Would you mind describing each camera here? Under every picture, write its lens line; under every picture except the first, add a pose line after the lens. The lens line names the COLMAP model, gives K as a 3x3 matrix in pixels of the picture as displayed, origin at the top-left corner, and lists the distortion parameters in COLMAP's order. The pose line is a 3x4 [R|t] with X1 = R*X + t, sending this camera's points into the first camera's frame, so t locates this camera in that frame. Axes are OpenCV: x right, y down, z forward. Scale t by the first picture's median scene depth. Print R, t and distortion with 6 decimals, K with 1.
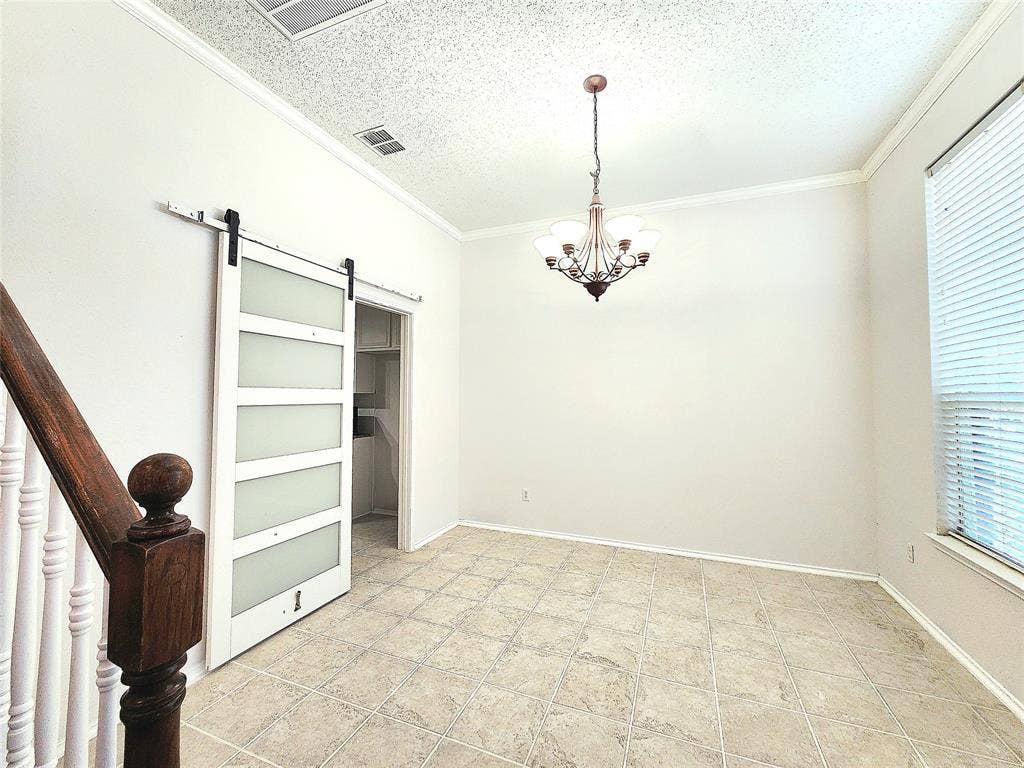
lens RADIAL K [[420.3, 0, 512.0], [0, 420.3, 384.0], [0, 0, 1]] dist [-0.009756, 0.004626]
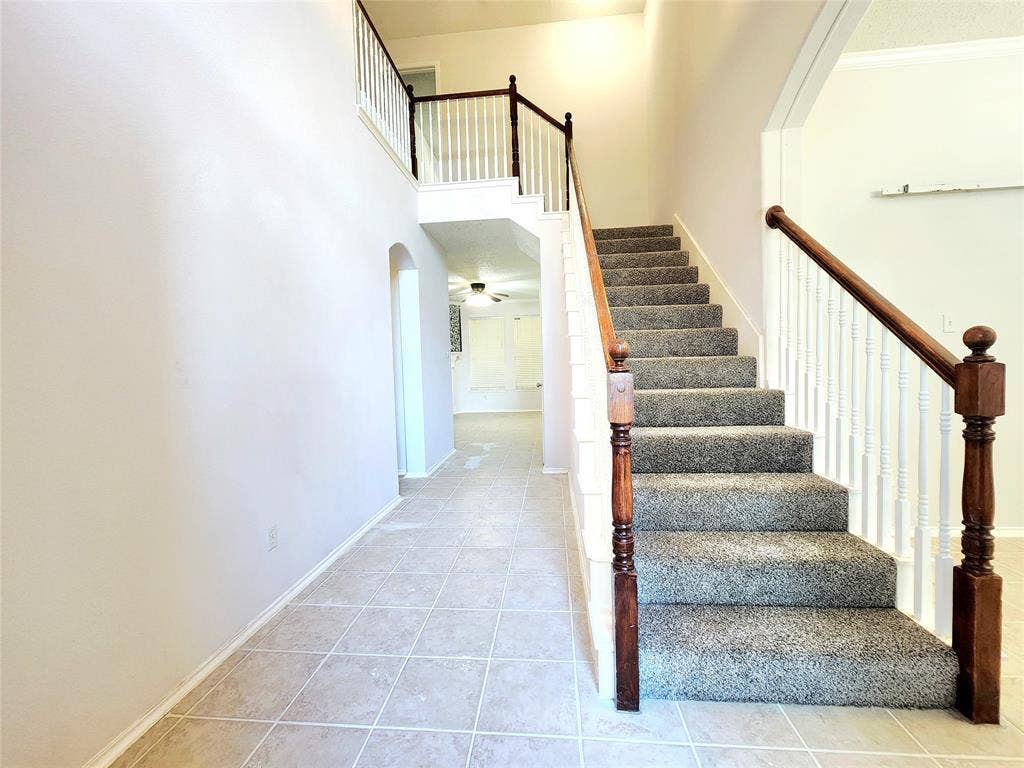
lens RADIAL K [[420.3, 0, 512.0], [0, 420.3, 384.0], [0, 0, 1]] dist [-0.009756, 0.004626]
pose [[0.288046, 0.028139, -0.957203, 0.149779], [0.060236, 0.997056, 0.047437, 0.061584], [0.955720, -0.071322, 0.285503, -0.537519]]
